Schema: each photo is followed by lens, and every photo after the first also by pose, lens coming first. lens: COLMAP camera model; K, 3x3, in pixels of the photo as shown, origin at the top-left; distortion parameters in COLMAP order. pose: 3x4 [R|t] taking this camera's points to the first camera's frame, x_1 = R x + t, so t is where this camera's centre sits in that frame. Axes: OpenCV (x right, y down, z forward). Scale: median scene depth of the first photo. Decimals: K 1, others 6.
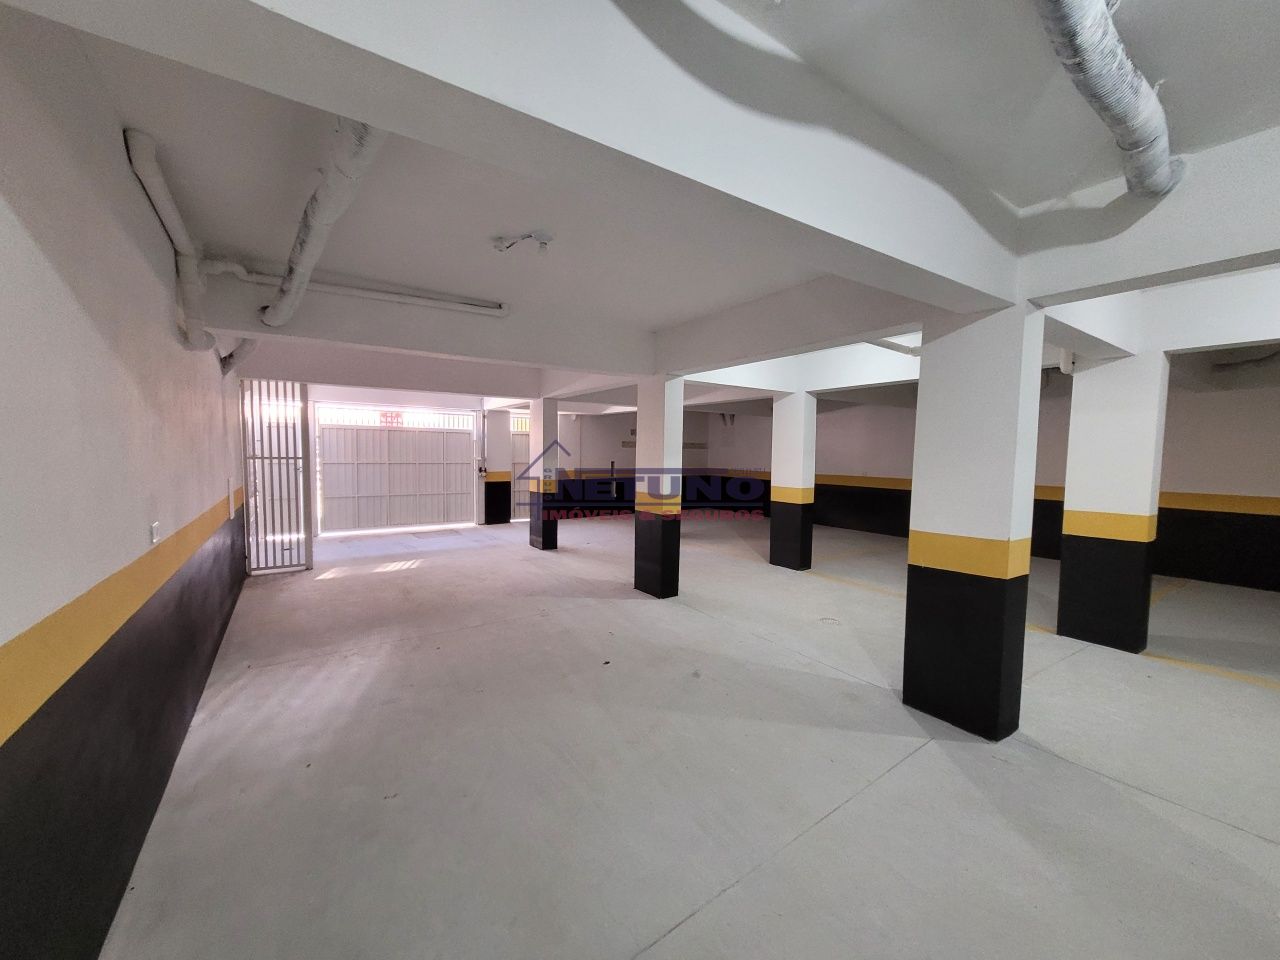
lens RADIAL K [[502.4, 0, 635.9], [0, 502.4, 484.8], [0, 0, 1]] dist [0.000217, -0.000143]
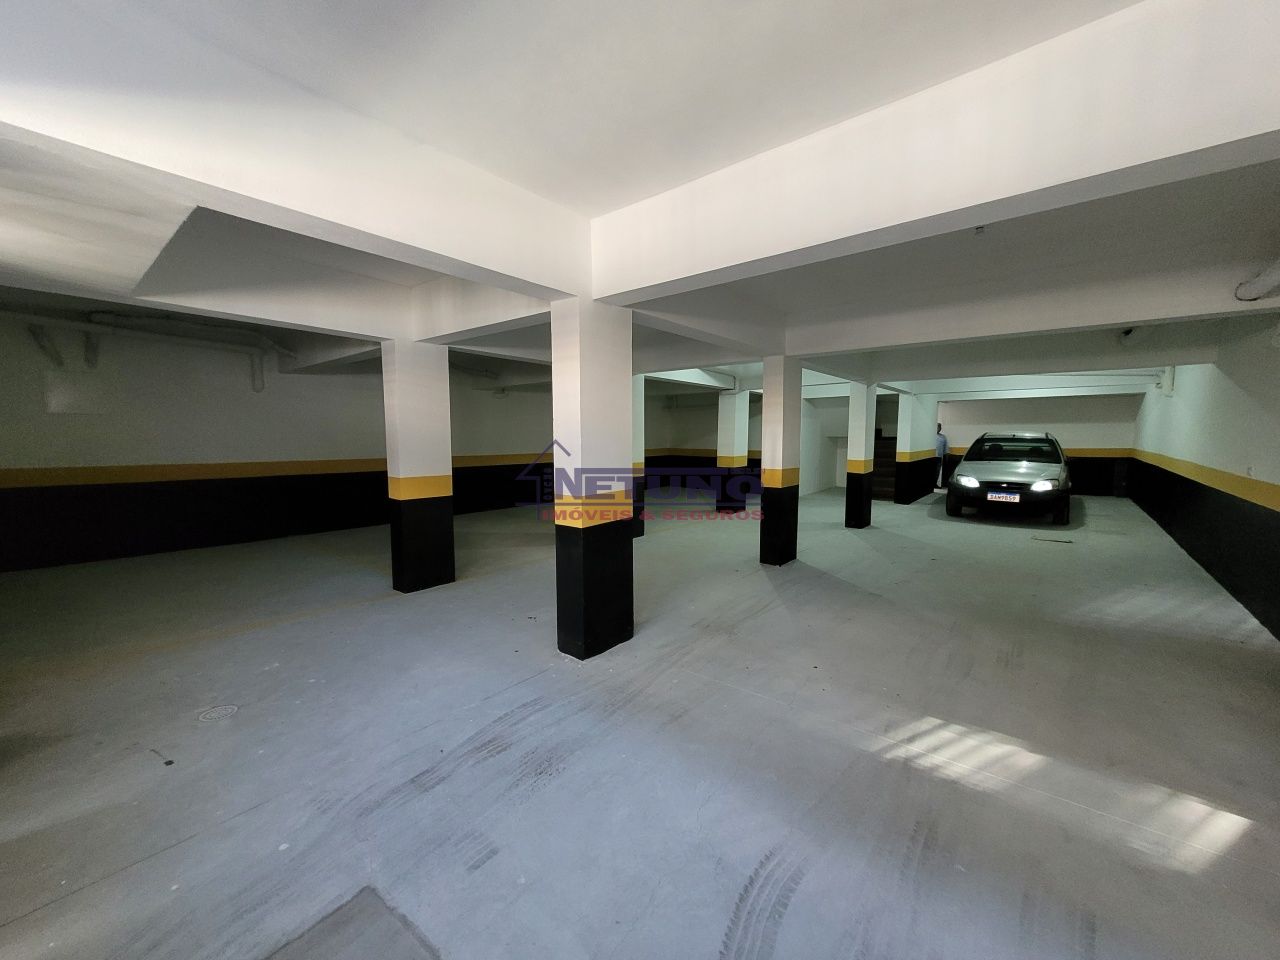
lens RADIAL K [[502.4, 0, 635.9], [0, 502.4, 484.8], [0, 0, 1]] dist [0.000217, -0.000143]
pose [[-0.286205, -0.105215, 0.952374, -0.621889], [0.058800, 0.990151, 0.127059, -0.073288], [-0.956363, 0.092364, -0.277200, 1.111465]]
